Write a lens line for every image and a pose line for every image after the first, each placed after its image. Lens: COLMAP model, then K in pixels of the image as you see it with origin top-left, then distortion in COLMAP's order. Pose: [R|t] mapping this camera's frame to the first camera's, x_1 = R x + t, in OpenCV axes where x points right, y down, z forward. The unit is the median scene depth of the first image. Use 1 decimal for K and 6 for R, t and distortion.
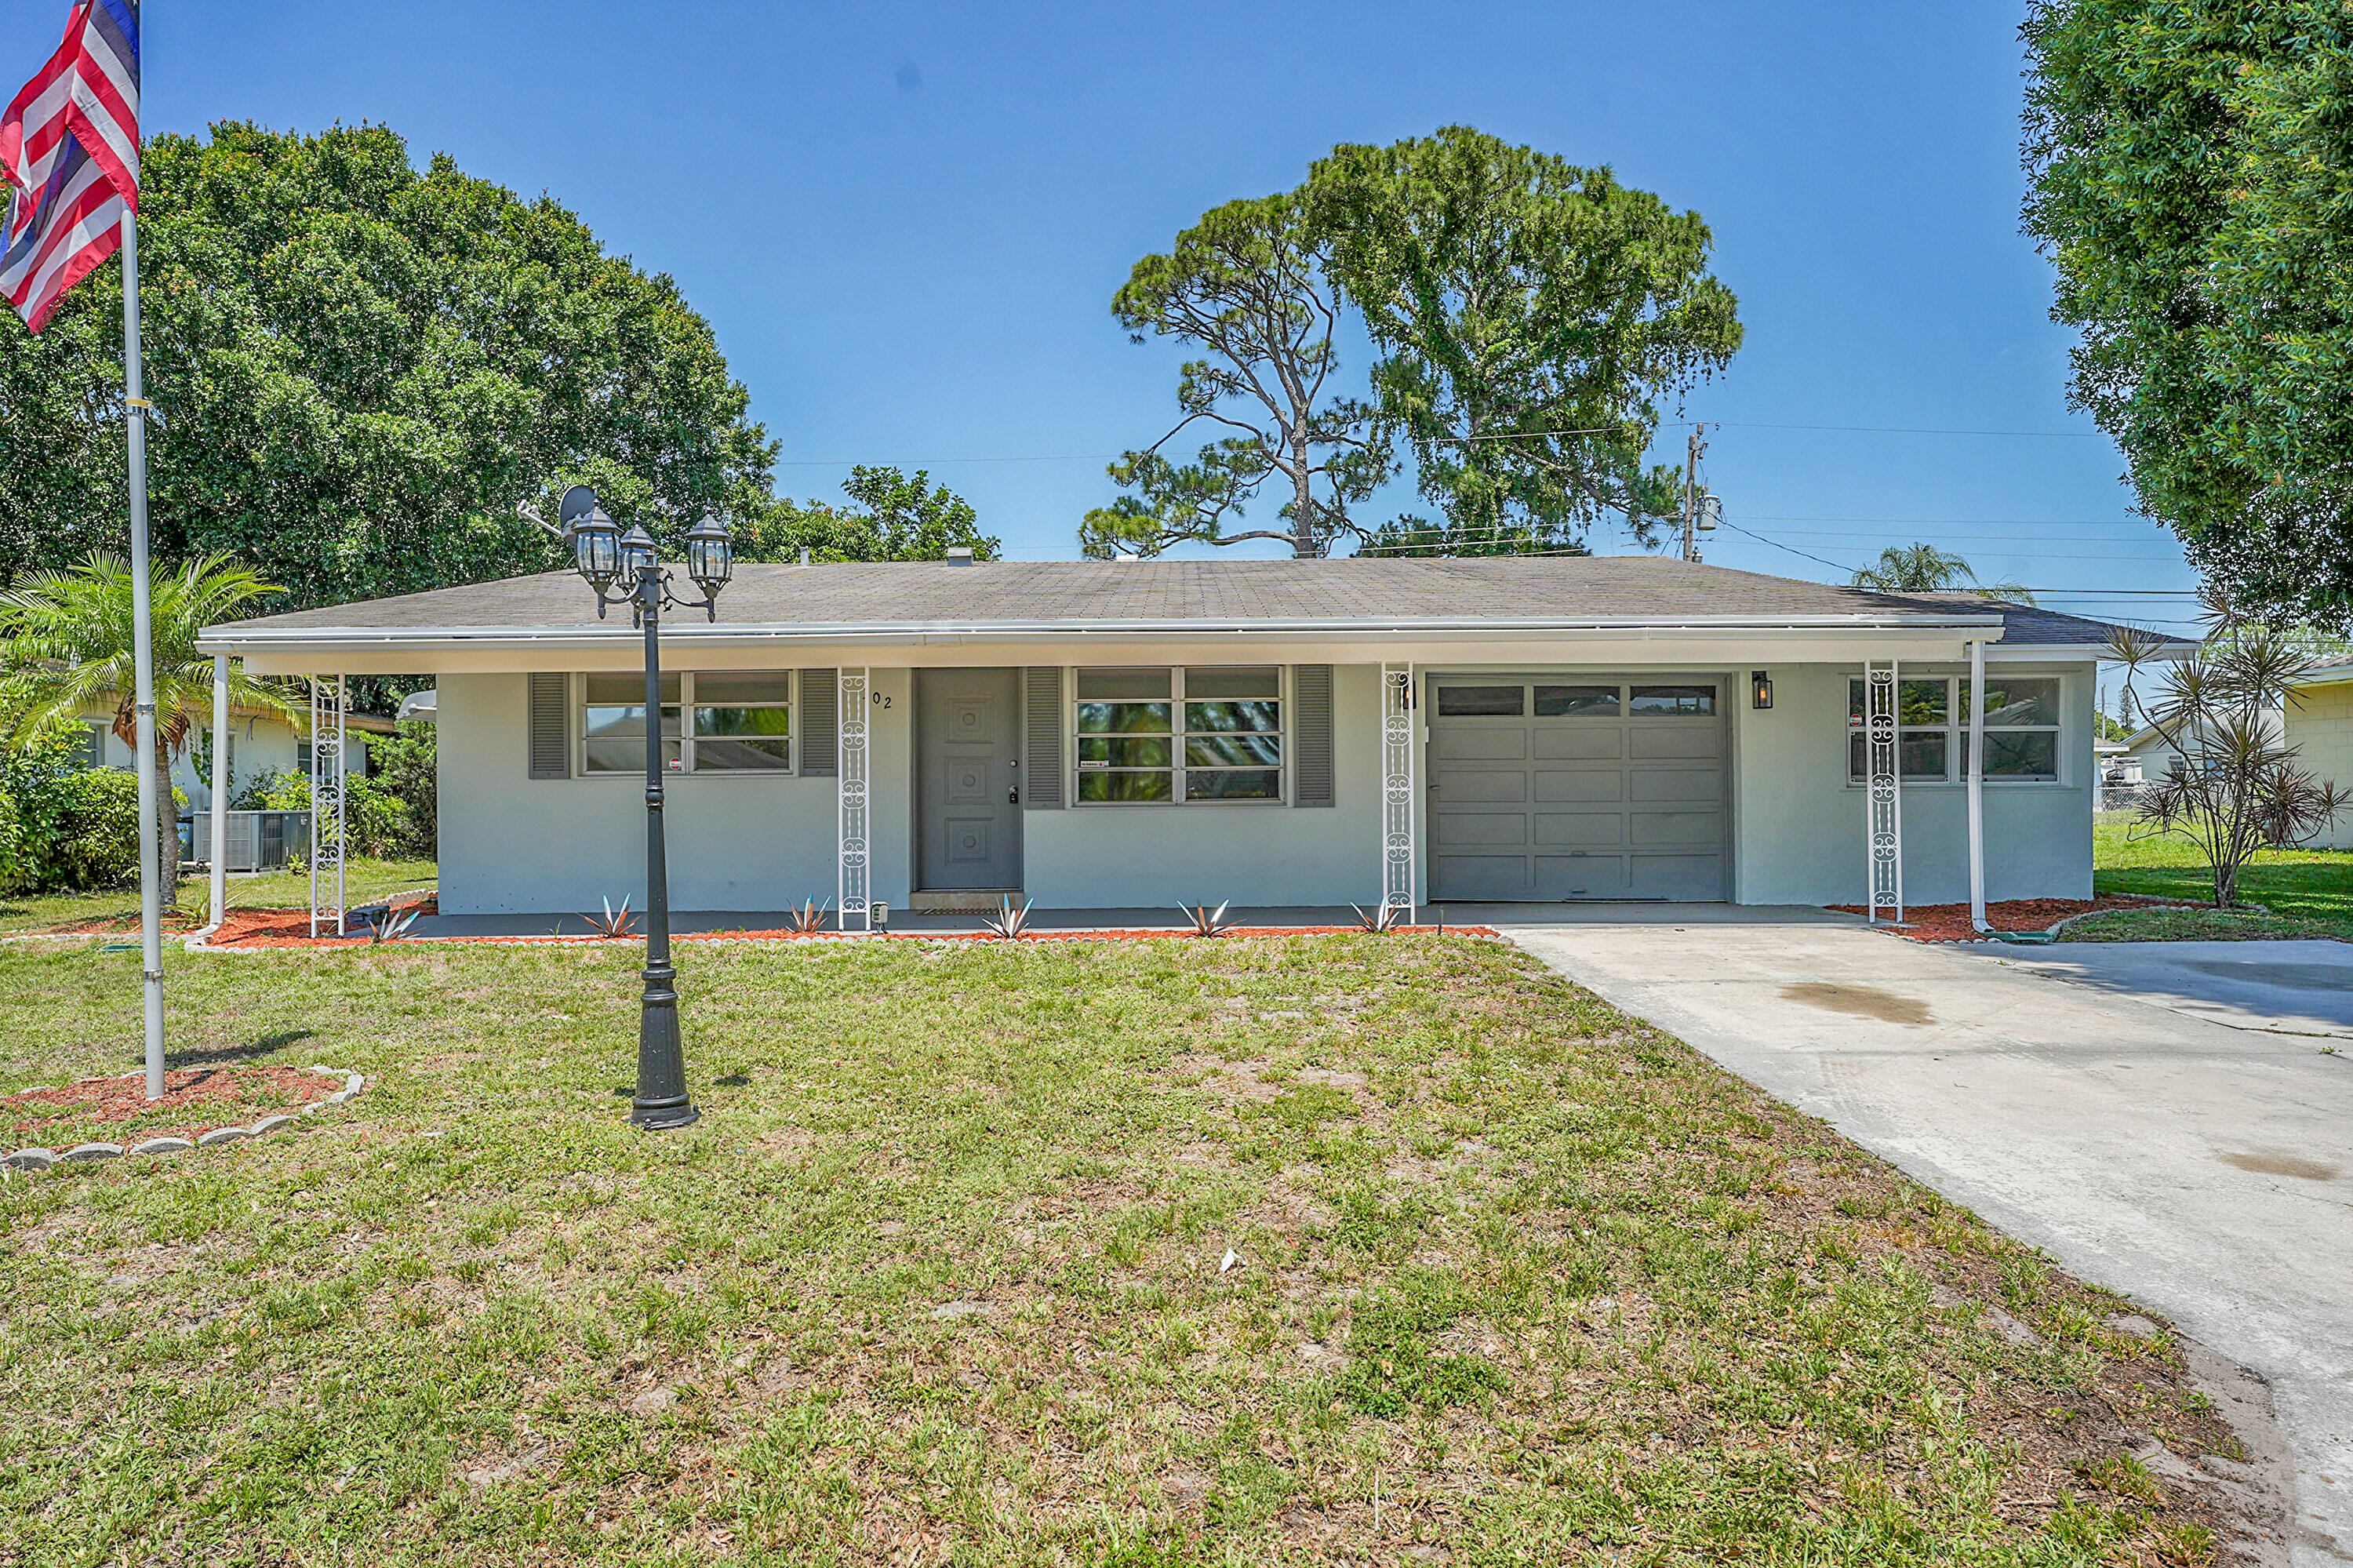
lens RADIAL K [[1420.8, 0, 1176.7], [0, 1420.8, 790.0], [0, 0, 1]] dist [0.006423, 0.000444]
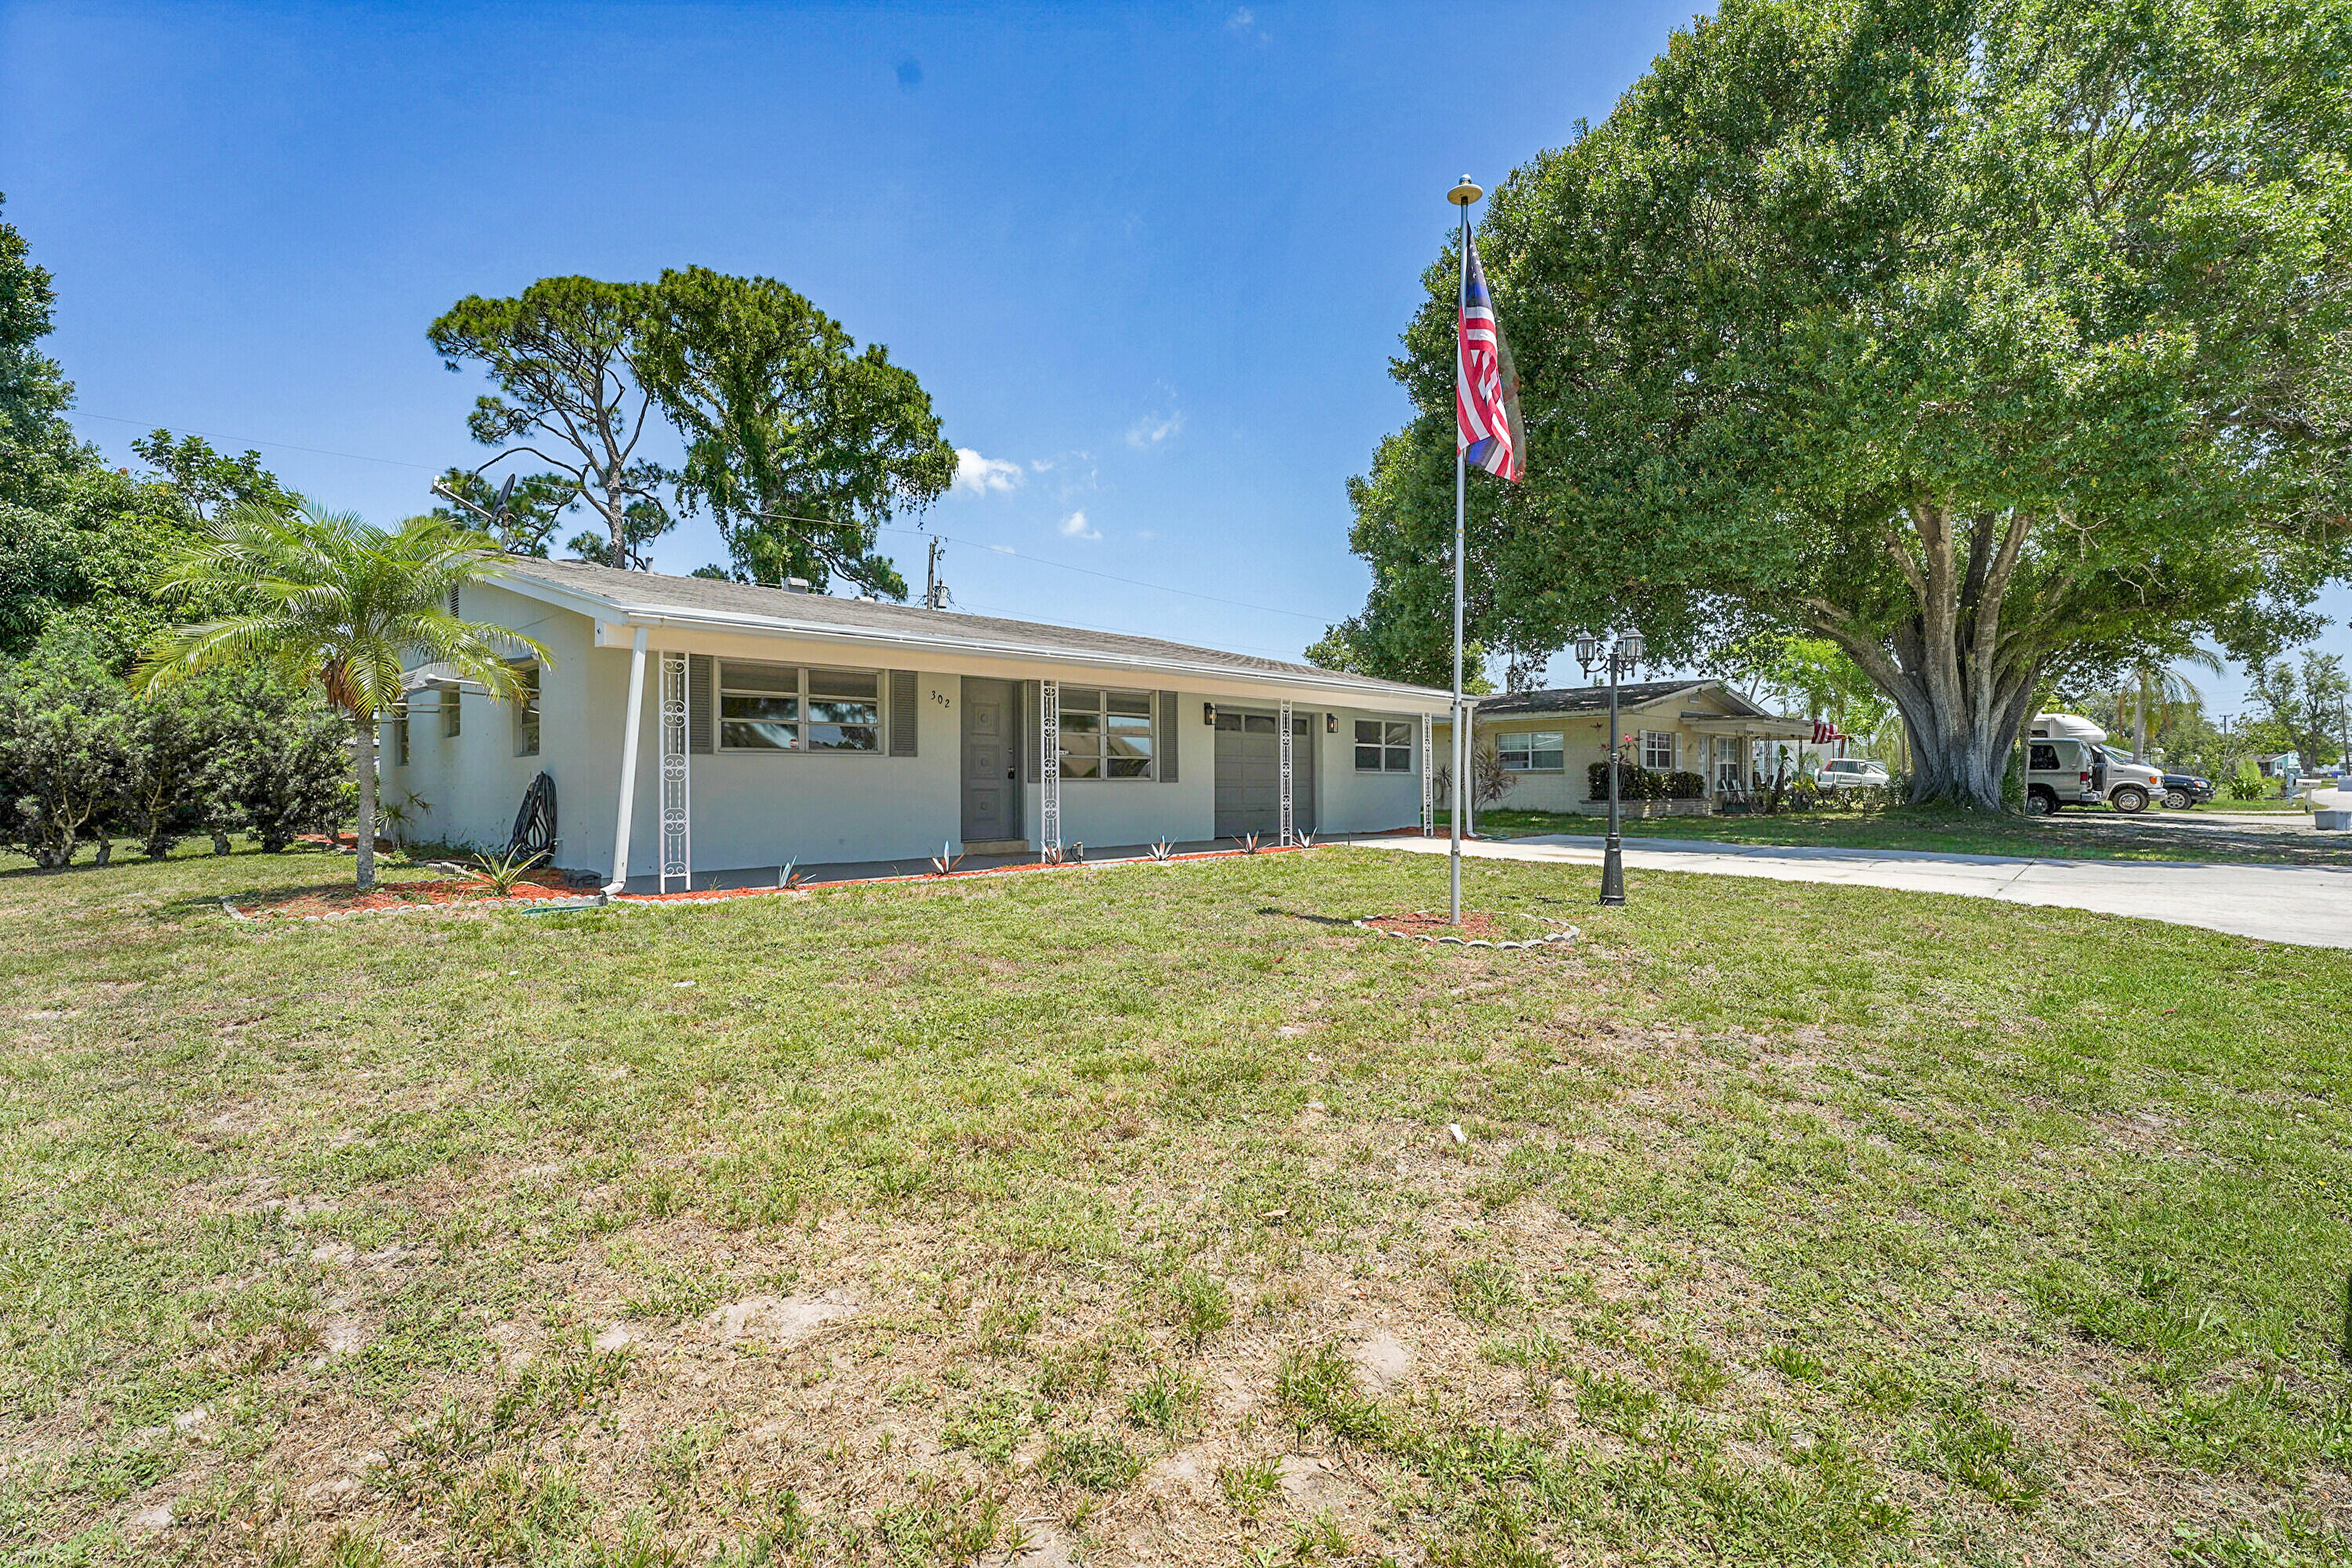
lens RADIAL K [[1085.6, 0, 1176.0], [0, 1085.6, 782.2], [0, 0, 1]] dist [-0.020713, -0.000410]
pose [[0.696582, 0.006783, 0.717445, -0.260380], [-0.000725, 0.999961, -0.008751, 0.007509], [-0.717476, 0.005575, 0.696560, 0.042255]]
